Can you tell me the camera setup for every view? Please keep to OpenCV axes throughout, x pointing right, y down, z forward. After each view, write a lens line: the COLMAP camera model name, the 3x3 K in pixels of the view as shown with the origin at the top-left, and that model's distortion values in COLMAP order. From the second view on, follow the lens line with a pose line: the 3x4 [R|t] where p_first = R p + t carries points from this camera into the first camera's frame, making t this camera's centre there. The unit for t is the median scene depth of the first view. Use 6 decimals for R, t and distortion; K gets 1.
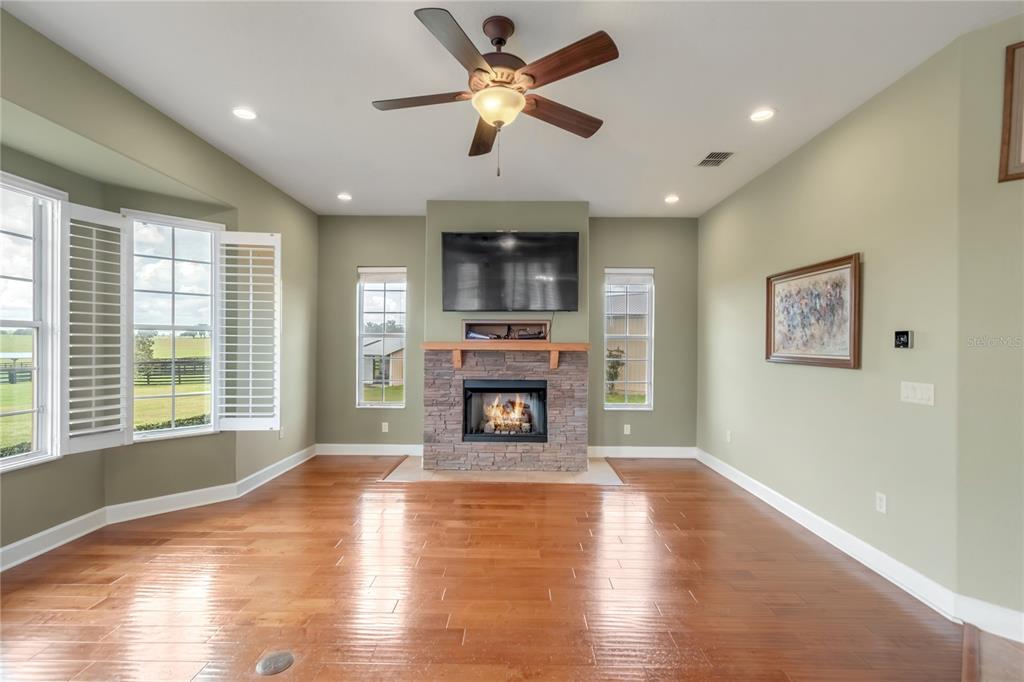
lens RADIAL K [[458.3, 0, 512.2], [0, 458.3, 348.2], [0, 0, 1]] dist [-0.004118, 0.000459]
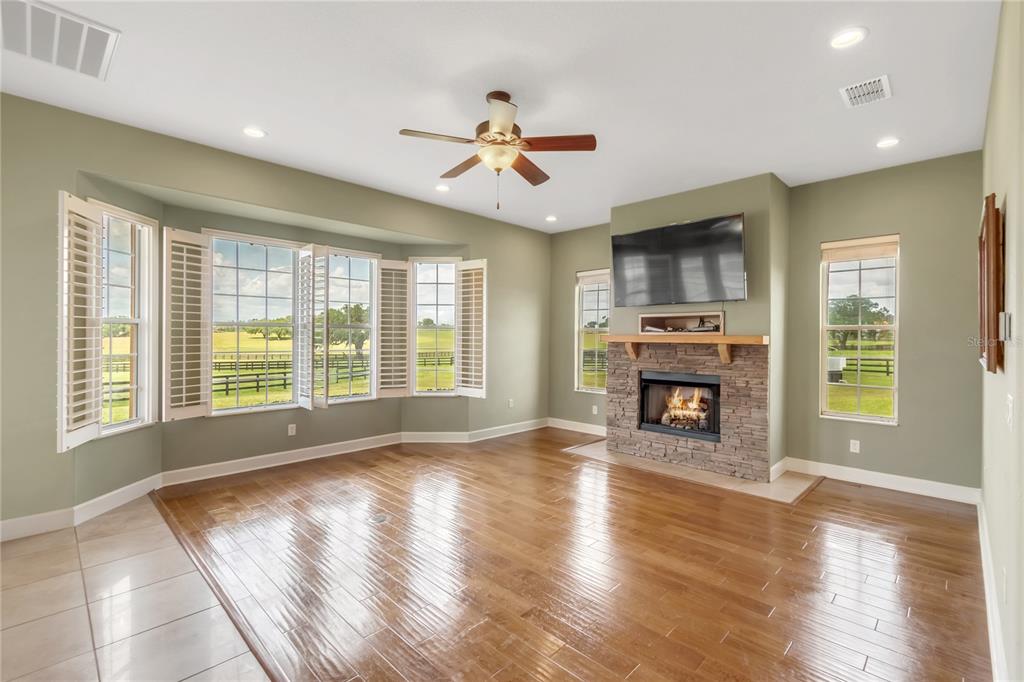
lens RADIAL K [[458.3, 0, 509.8], [0, 458.3, 335.5], [0, 0, 1]] dist [-0.004118, 0.000459]
pose [[0.713708, -0.004741, -0.700427, 0.424268], [-0.005510, 0.999908, -0.012383, 0.002539], [0.700422, 0.012697, 0.713616, 0.036928]]
